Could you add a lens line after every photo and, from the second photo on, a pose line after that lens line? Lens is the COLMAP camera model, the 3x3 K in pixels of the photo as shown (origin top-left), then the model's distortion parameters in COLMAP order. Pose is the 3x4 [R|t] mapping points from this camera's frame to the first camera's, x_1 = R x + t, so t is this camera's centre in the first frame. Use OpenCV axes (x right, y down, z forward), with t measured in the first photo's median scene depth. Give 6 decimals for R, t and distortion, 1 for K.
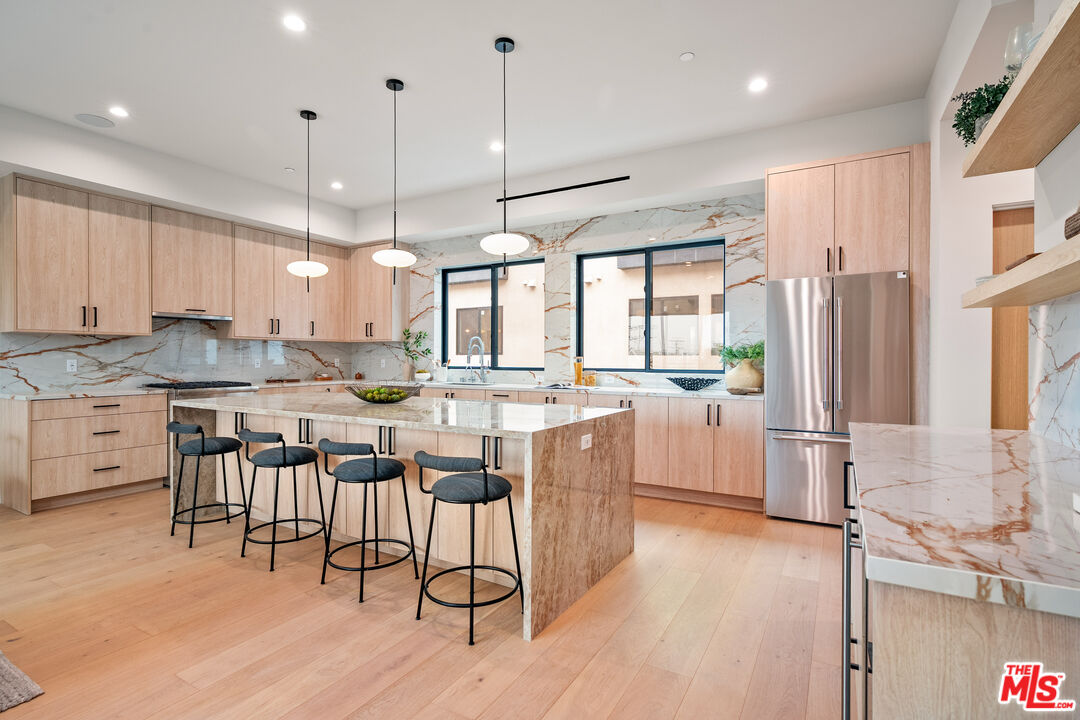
lens RADIAL K [[522.3, 0, 539.1], [0, 522.3, 360.2], [0, 0, 1]] dist [-0.005397, 0.002777]
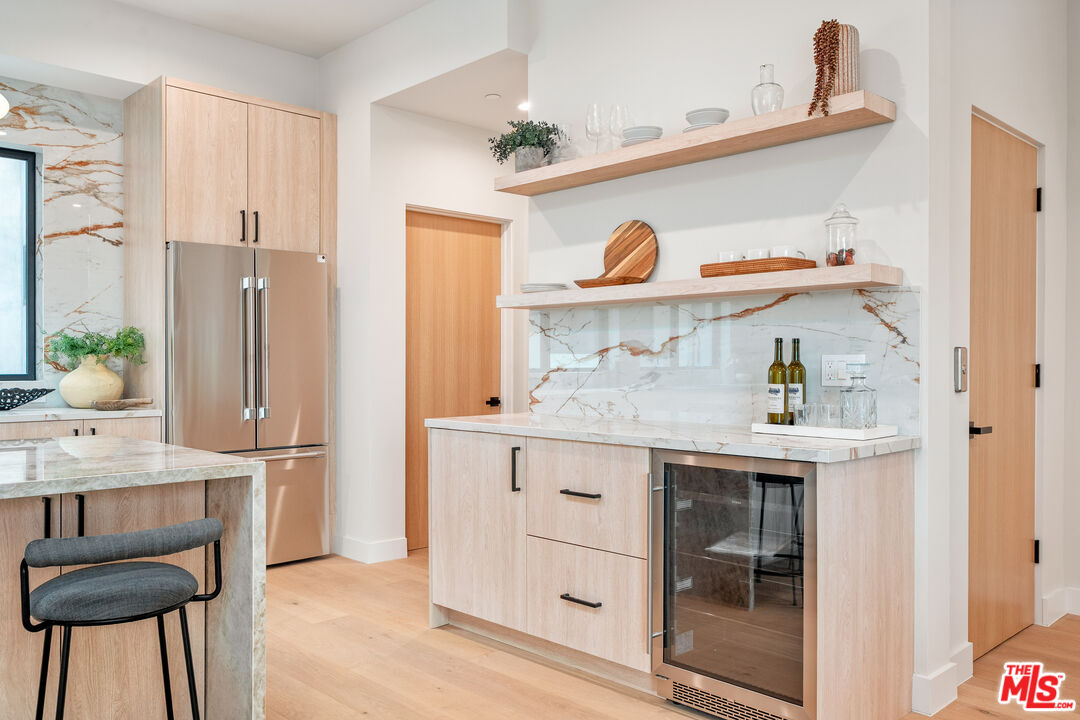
lens RADIAL K [[854.8, 0, 537.9], [0, 854.8, 366.2], [0, 0, 1]] dist [0.006161, 0.004969]
pose [[0.281216, -0.004574, 0.959634, -0.408642], [0.005144, 0.999981, 0.003259, 0.009300], [-0.959631, 0.004020, 0.281234, 0.178554]]
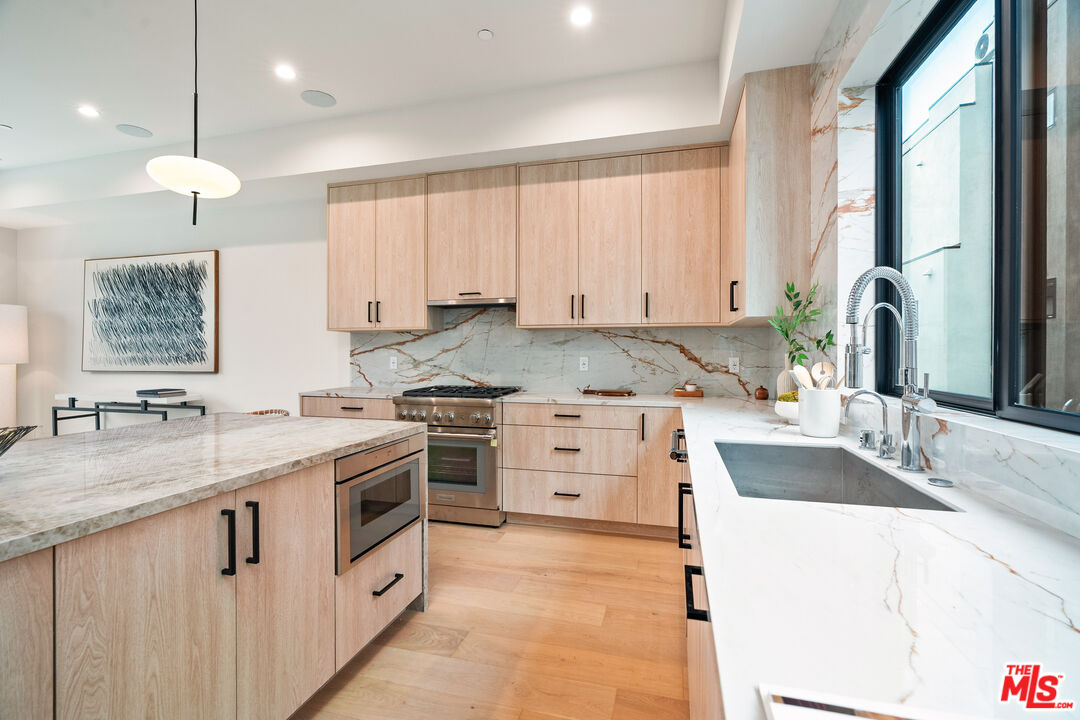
lens RADIAL K [[484.4, 0, 542.0], [0, 484.4, 353.4], [0, 0, 1]] dist [-0.005032, 0.001012]
pose [[0.258865, 0.002352, -0.965911, 0.064447], [-0.005396, 0.999985, 0.000989, -0.009510], [0.965899, 0.004956, 0.258873, 0.974842]]
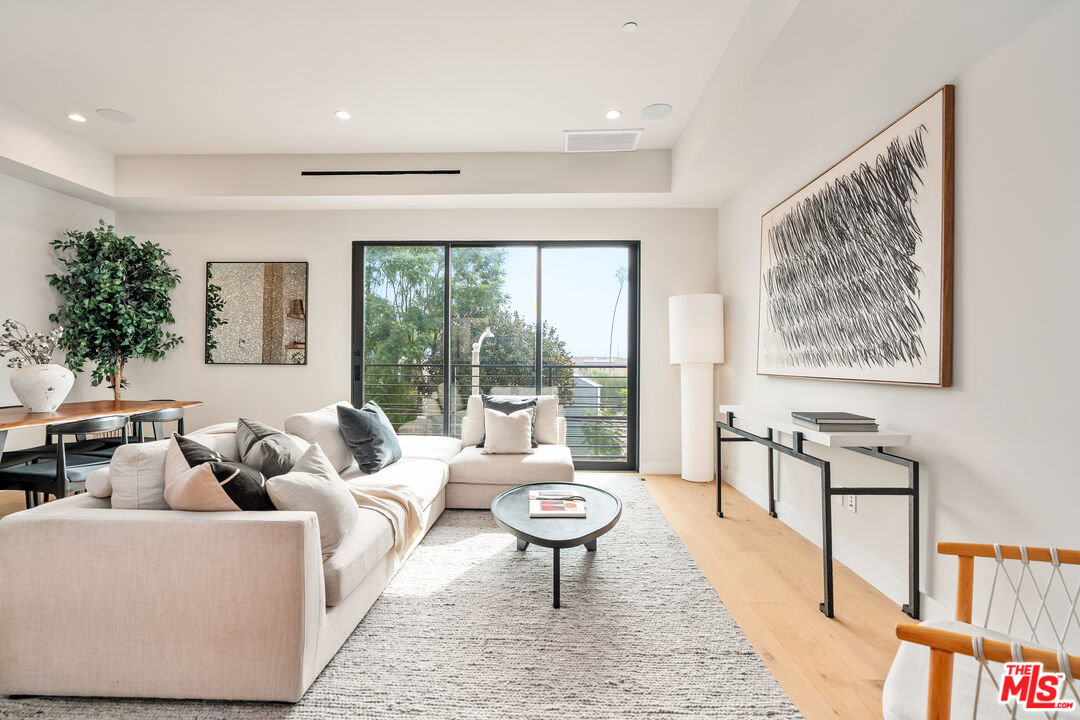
lens RADIAL K [[503.4, 0, 540.4], [0, 503.4, 358.9], [0, 0, 1]] dist [-0.003096, 0.001913]
pose [[-0.879450, -0.006000, -0.475953, -0.559722], [-0.008268, 0.999962, 0.002671, 0.012923], [0.475919, 0.006284, -0.879467, 0.796716]]
